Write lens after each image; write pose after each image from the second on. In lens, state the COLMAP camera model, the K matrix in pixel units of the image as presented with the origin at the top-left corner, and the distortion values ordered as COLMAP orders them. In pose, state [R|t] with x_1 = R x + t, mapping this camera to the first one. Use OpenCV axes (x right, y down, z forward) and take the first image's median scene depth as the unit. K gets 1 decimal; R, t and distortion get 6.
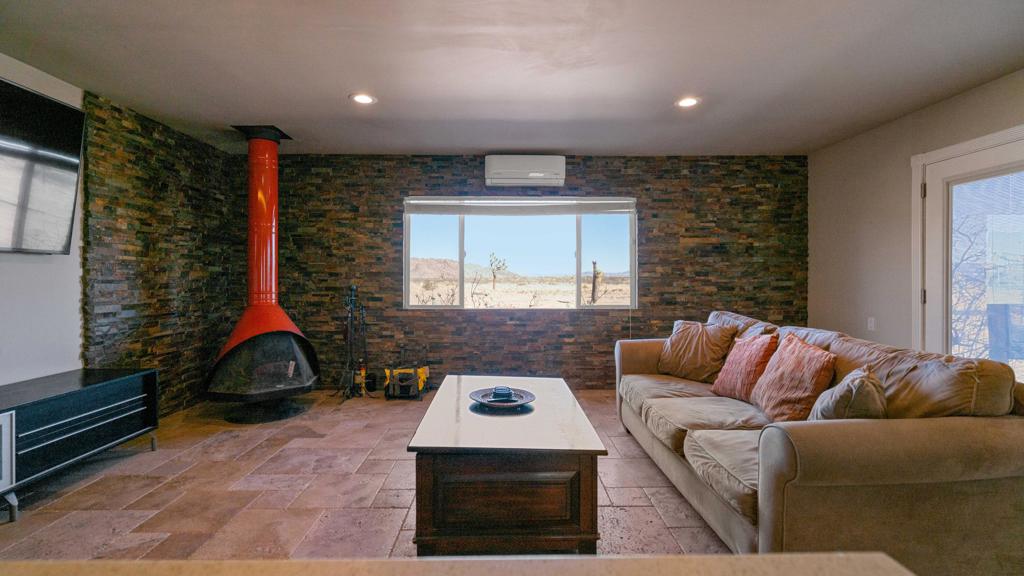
lens RADIAL K [[465.4, 0, 510.0], [0, 465.4, 278.5], [0, 0, 1]] dist [-0.000662, 0.000116]
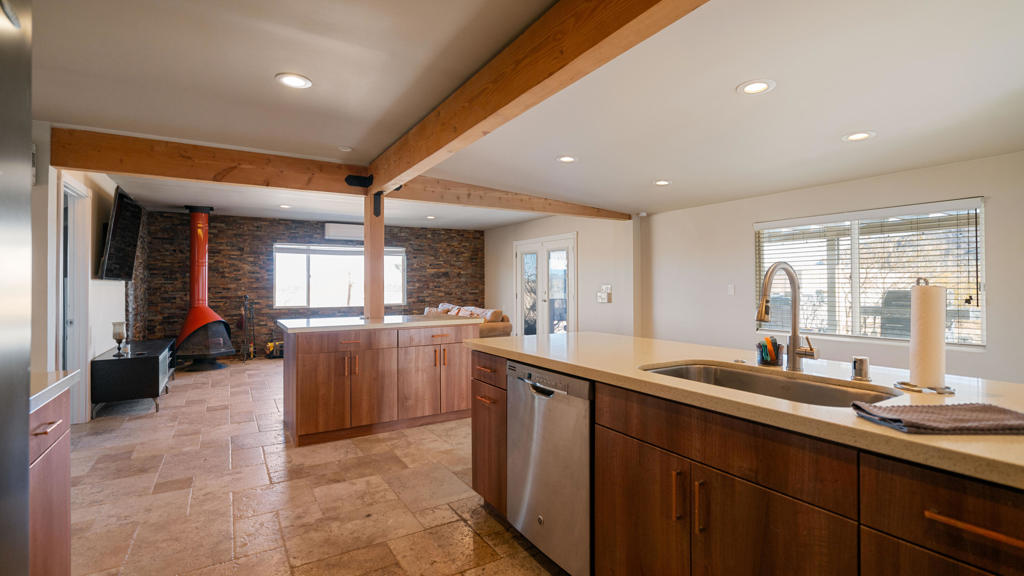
lens RADIAL K [[465.4, 0, 510.0], [0, 465.4, 278.5], [0, 0, 1]] dist [-0.000662, 0.000116]
pose [[0.862686, 0.002529, 0.505733, -0.342911], [0.006209, 0.999859, -0.015592, -0.012915], [-0.505702, 0.016591, 0.862549, -0.916391]]
